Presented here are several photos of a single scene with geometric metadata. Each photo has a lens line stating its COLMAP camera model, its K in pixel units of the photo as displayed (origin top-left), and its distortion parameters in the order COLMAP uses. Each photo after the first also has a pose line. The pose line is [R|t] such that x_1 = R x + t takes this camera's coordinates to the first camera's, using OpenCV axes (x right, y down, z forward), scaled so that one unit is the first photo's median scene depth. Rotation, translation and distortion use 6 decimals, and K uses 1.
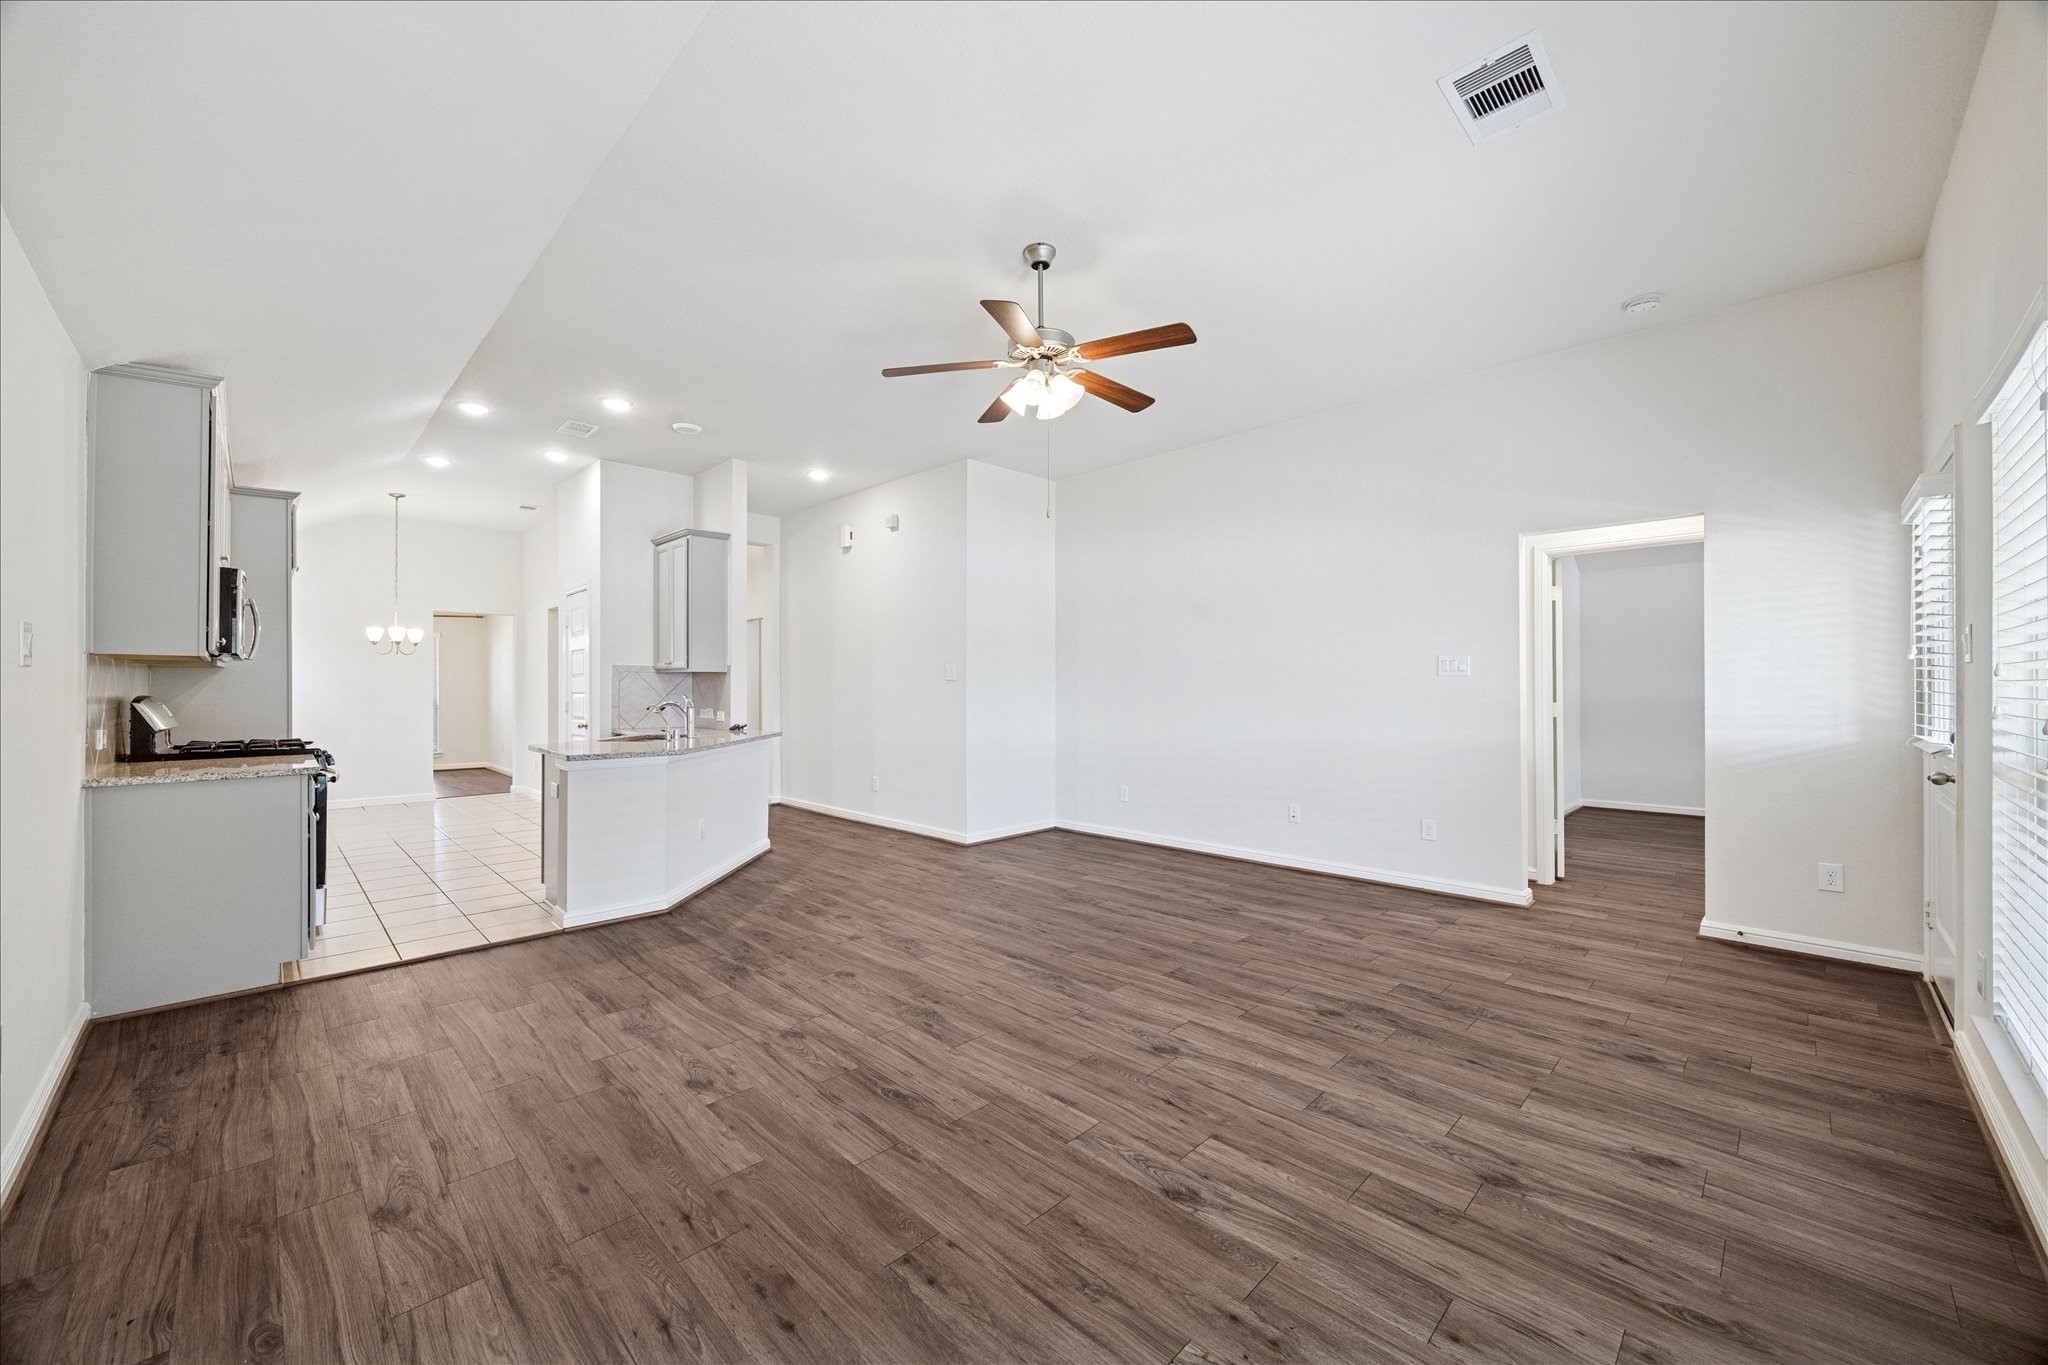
lens RADIAL K [[780.7, 0, 1022.5], [0, 780.7, 677.3], [0, 0, 1]] dist [-0.002697, -0.000022]
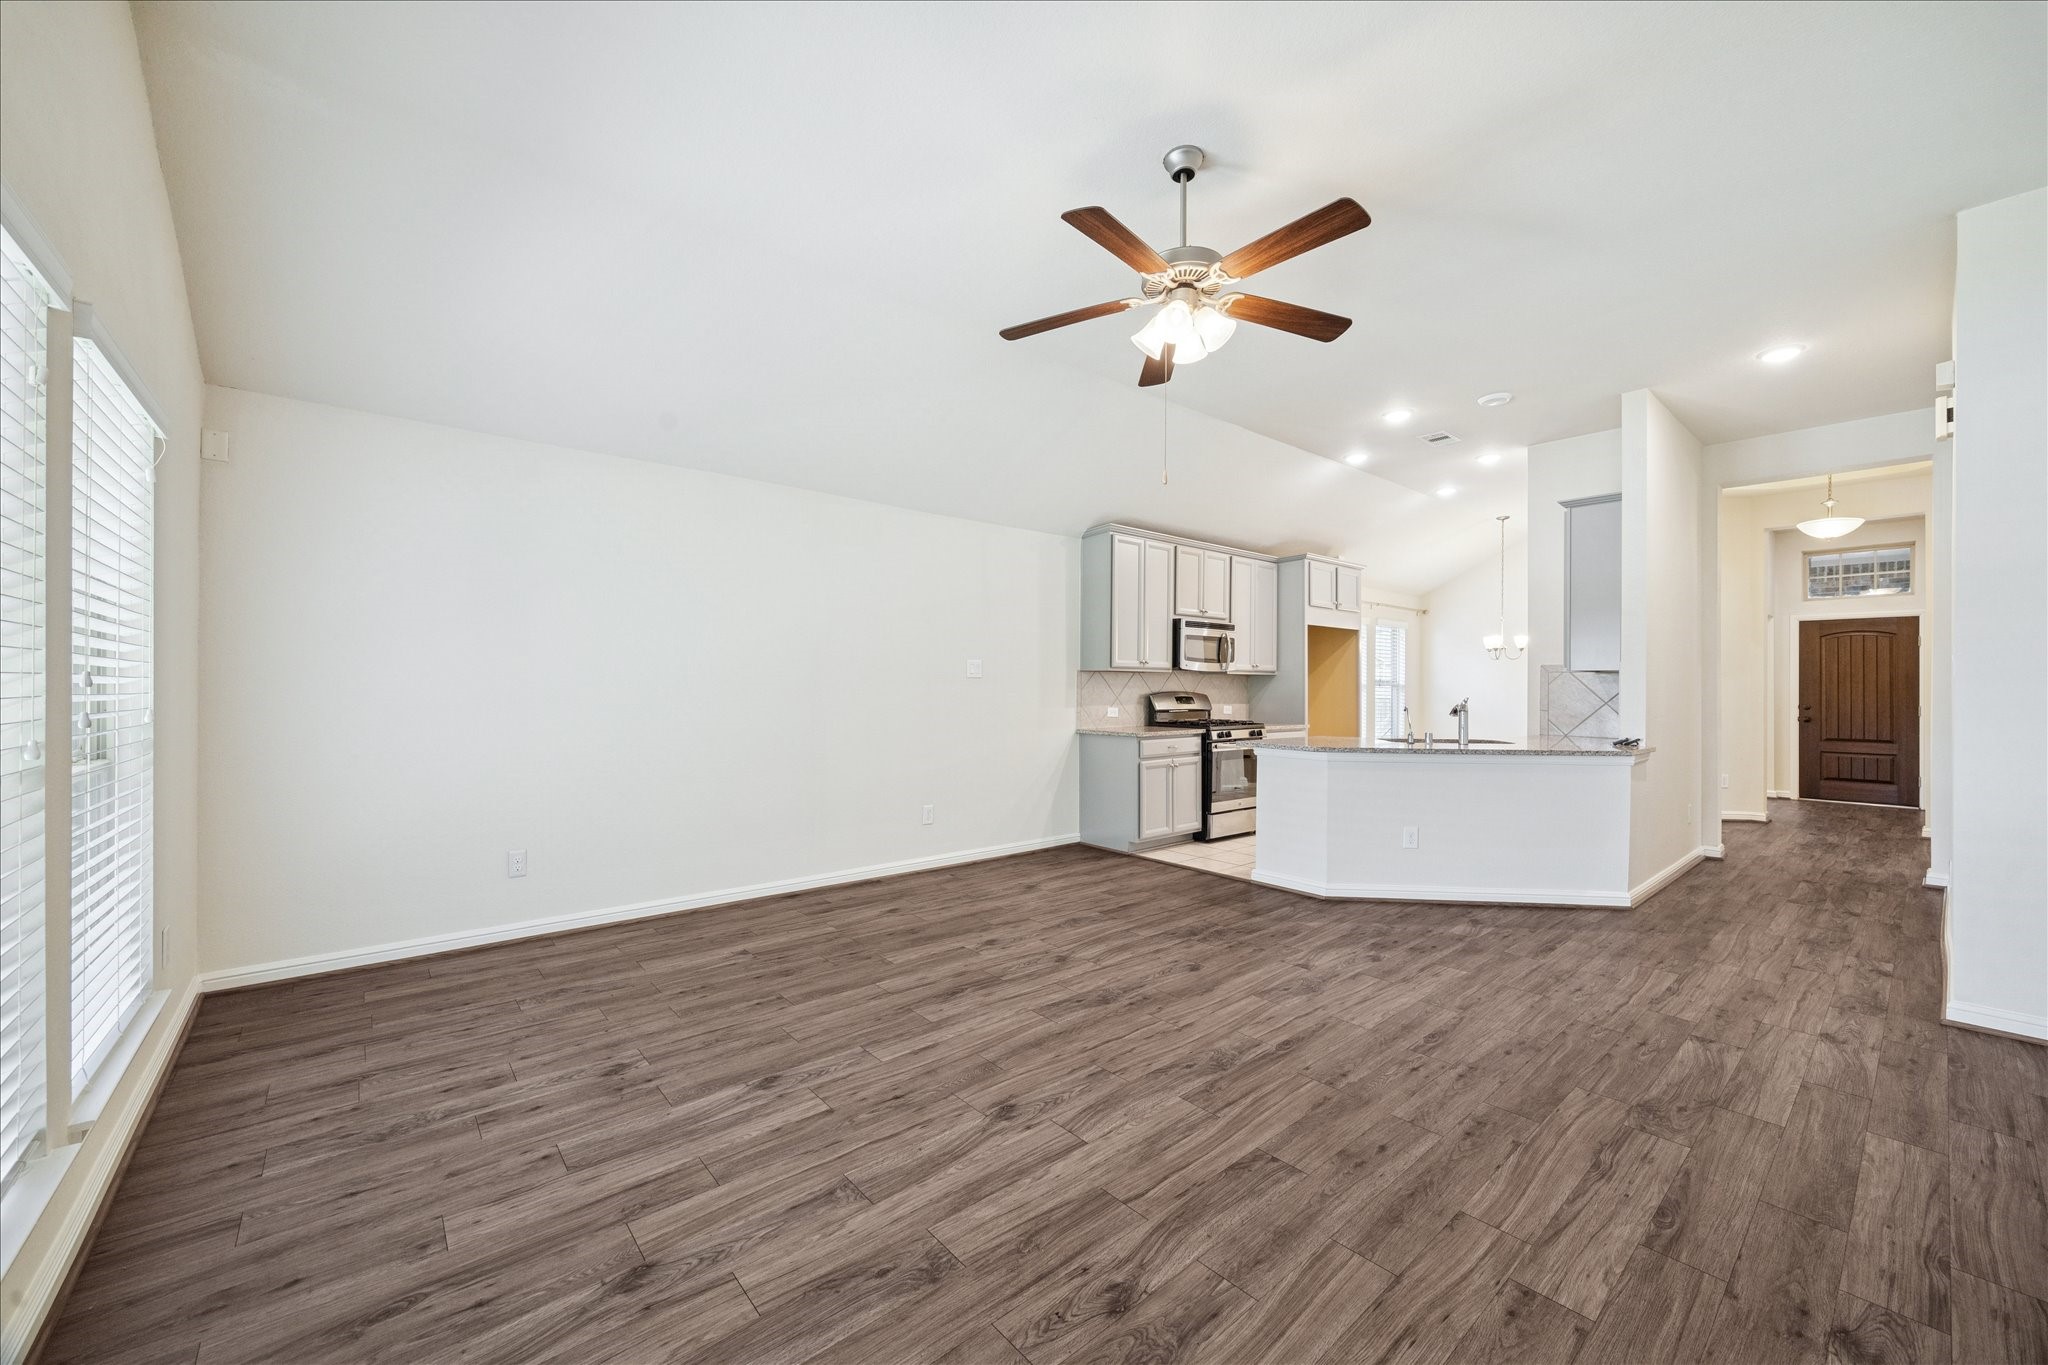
lens RADIAL K [[780.7, 0, 1022.5], [0, 780.7, 677.3], [0, 0, 1]] dist [-0.002697, -0.000022]
pose [[-0.079730, -0.010281, -0.996763, 0.981416], [0.007656, 0.999911, -0.010926, 0.008018], [0.996787, -0.008502, -0.079645, 1.025721]]
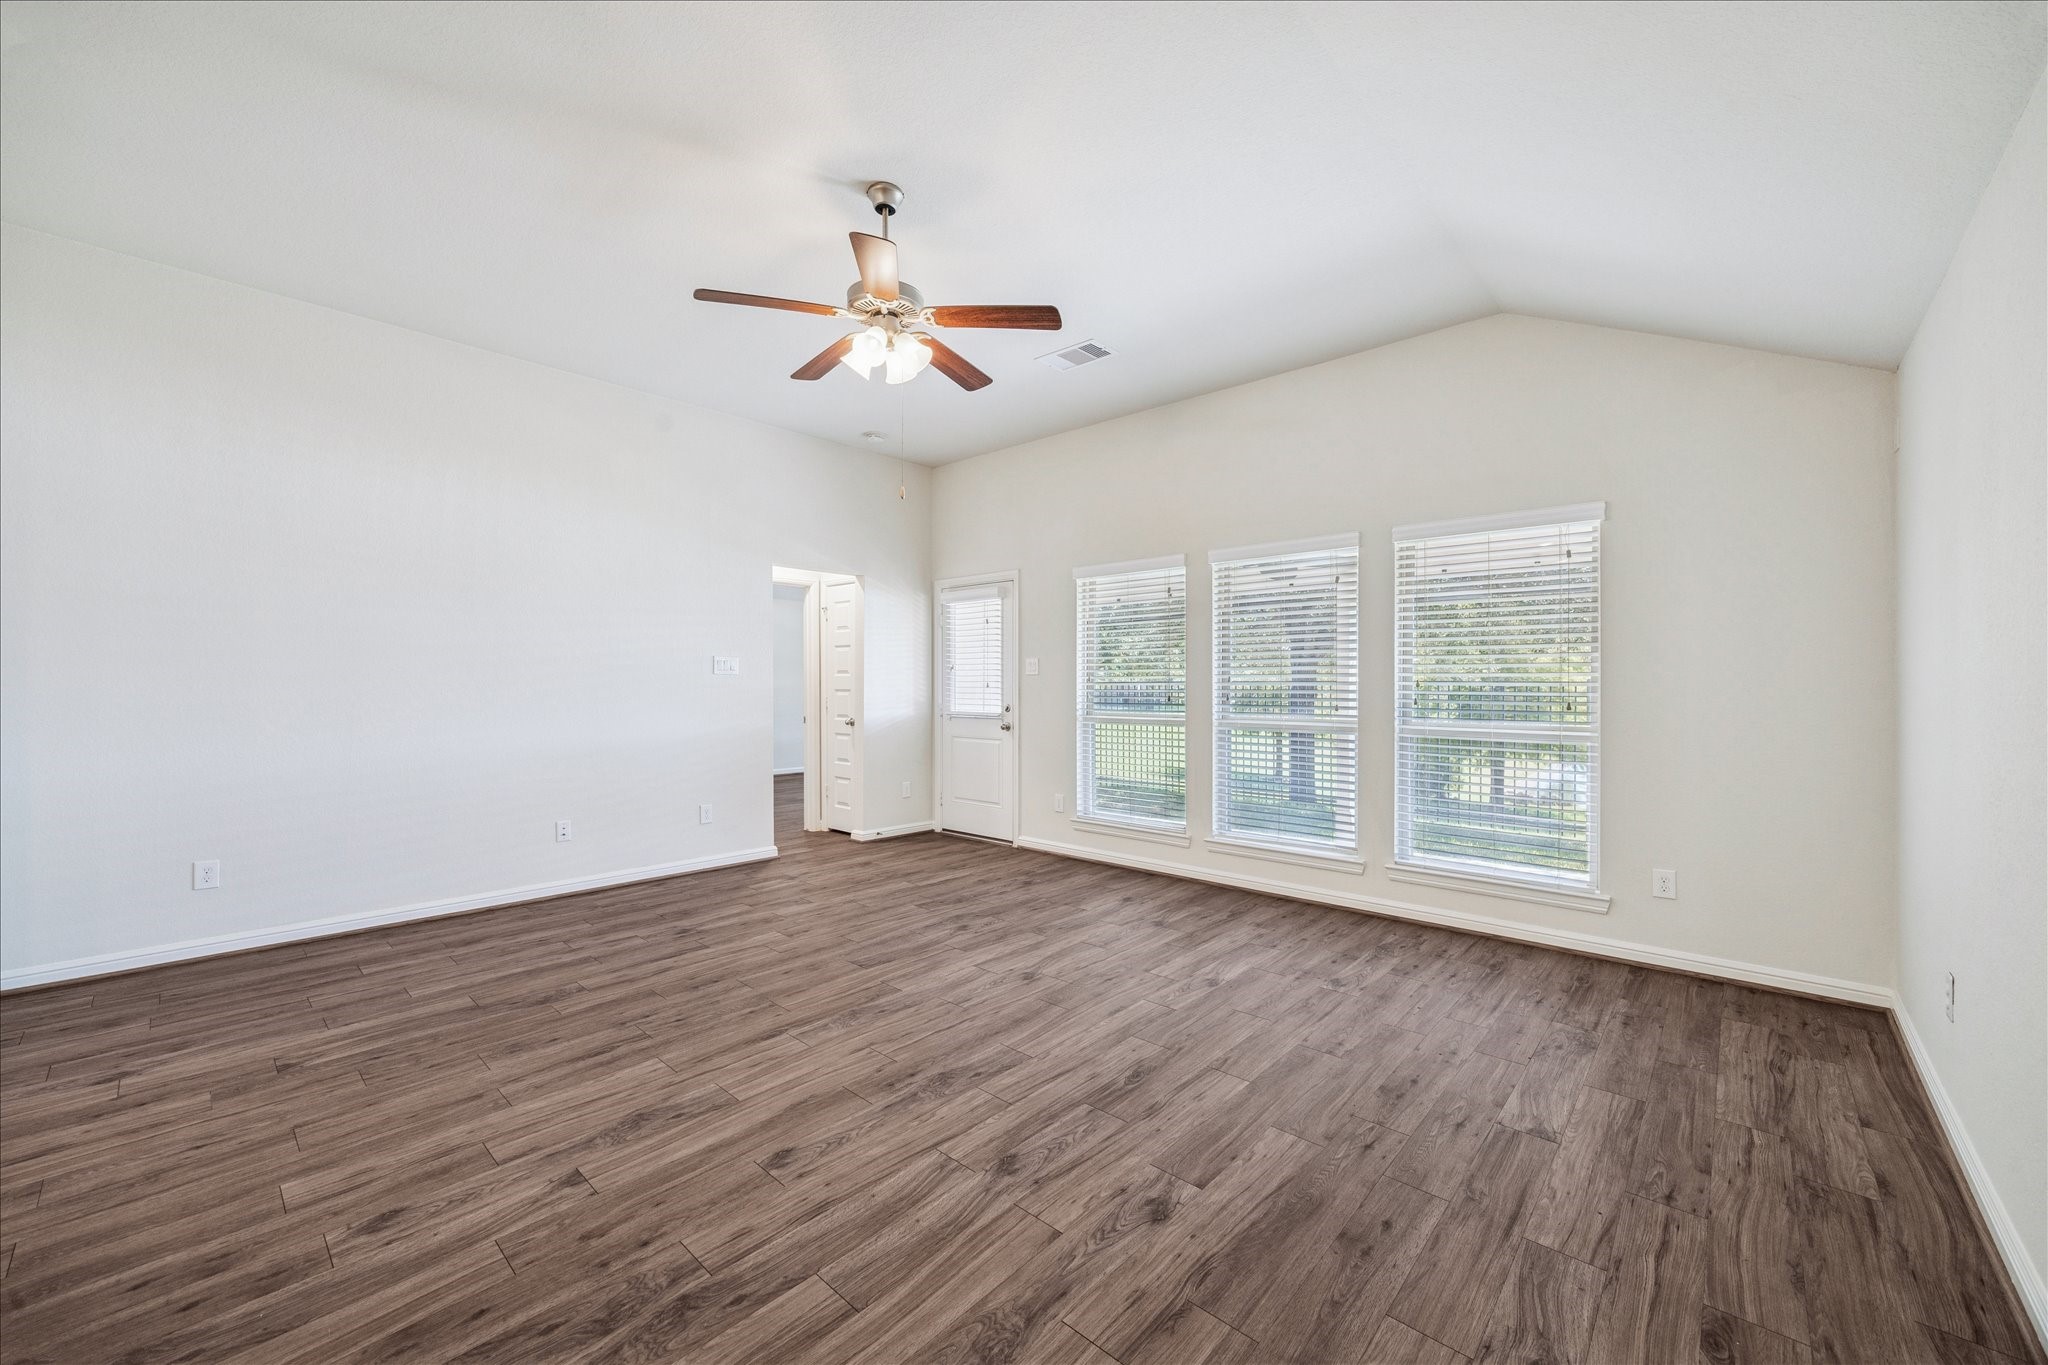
lens RADIAL K [[780.7, 0, 1022.5], [0, 780.7, 677.3], [0, 0, 1]] dist [-0.002697, -0.000022]
pose [[-0.044593, 0.013452, 0.998915, -1.005181], [-0.015999, 0.999771, -0.014178, 0.017082], [-0.998877, -0.016613, -0.044368, 1.009007]]
